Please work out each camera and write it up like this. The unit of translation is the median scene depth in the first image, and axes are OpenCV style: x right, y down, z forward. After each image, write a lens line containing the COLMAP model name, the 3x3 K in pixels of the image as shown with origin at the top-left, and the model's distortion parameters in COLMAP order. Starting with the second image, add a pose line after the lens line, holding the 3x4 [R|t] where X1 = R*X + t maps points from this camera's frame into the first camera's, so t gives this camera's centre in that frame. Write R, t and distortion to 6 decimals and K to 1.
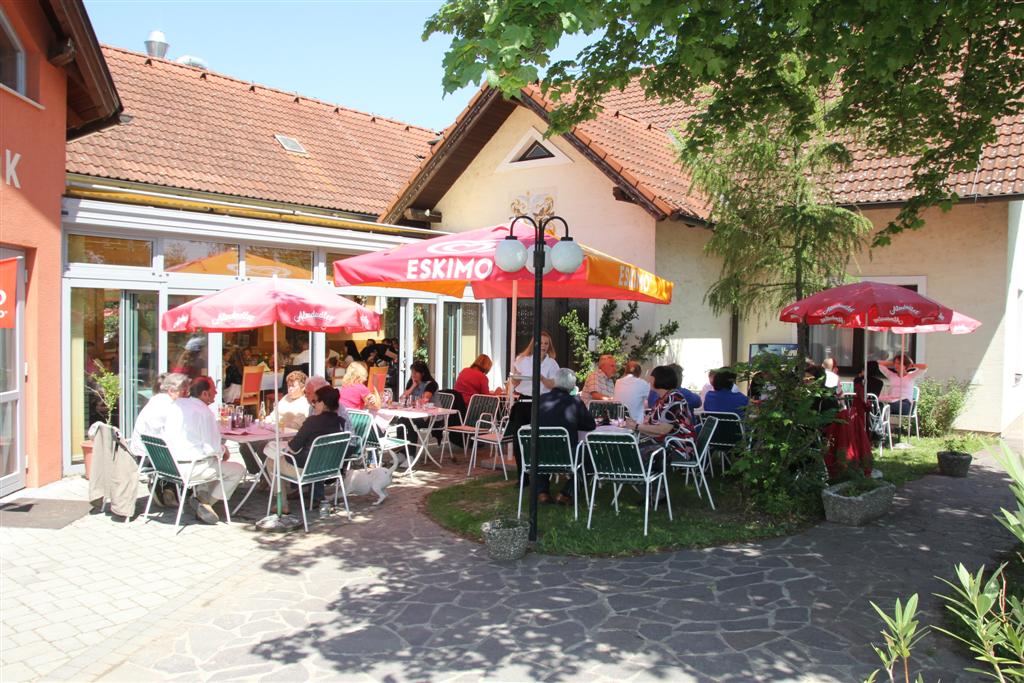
lens RADIAL K [[841.4, 0, 512.0], [0, 841.4, 341.5], [0, 0, 1]] dist [-0.126677, 0.000558]
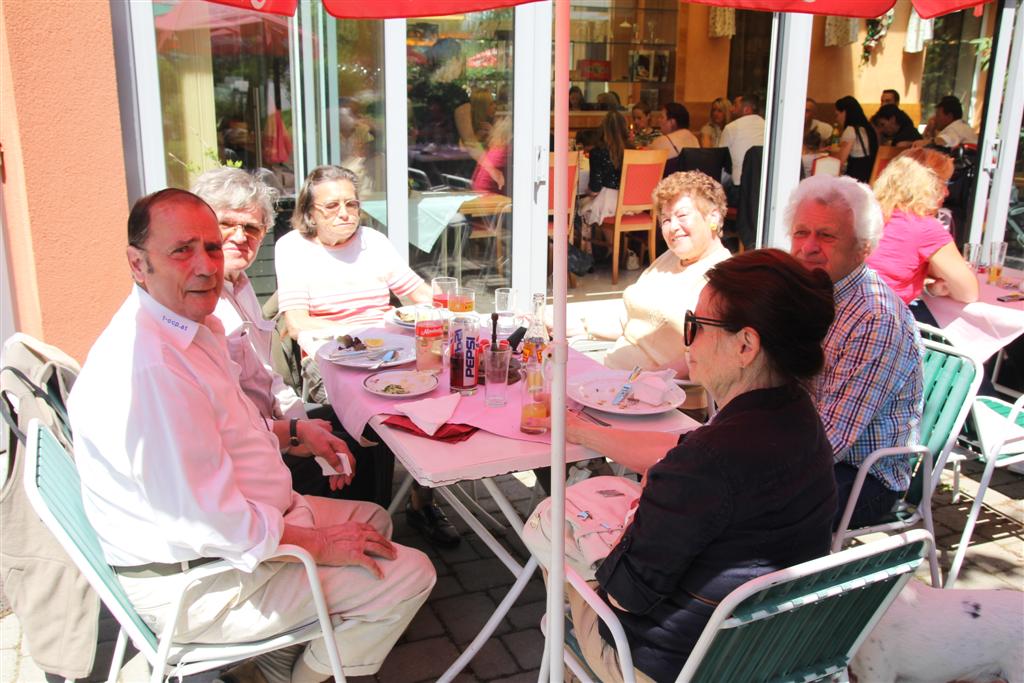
lens RADIAL K [[991.9, 0, 512.0], [0, 991.9, 341.5], [0, 0, 1]] dist [0.005793, 0.001783]
pose [[0.879499, 0.114644, -0.461886, -0.107469], [-0.008486, 0.974174, 0.225641, 0.009662], [0.475825, -0.194532, 0.857757, 0.467499]]
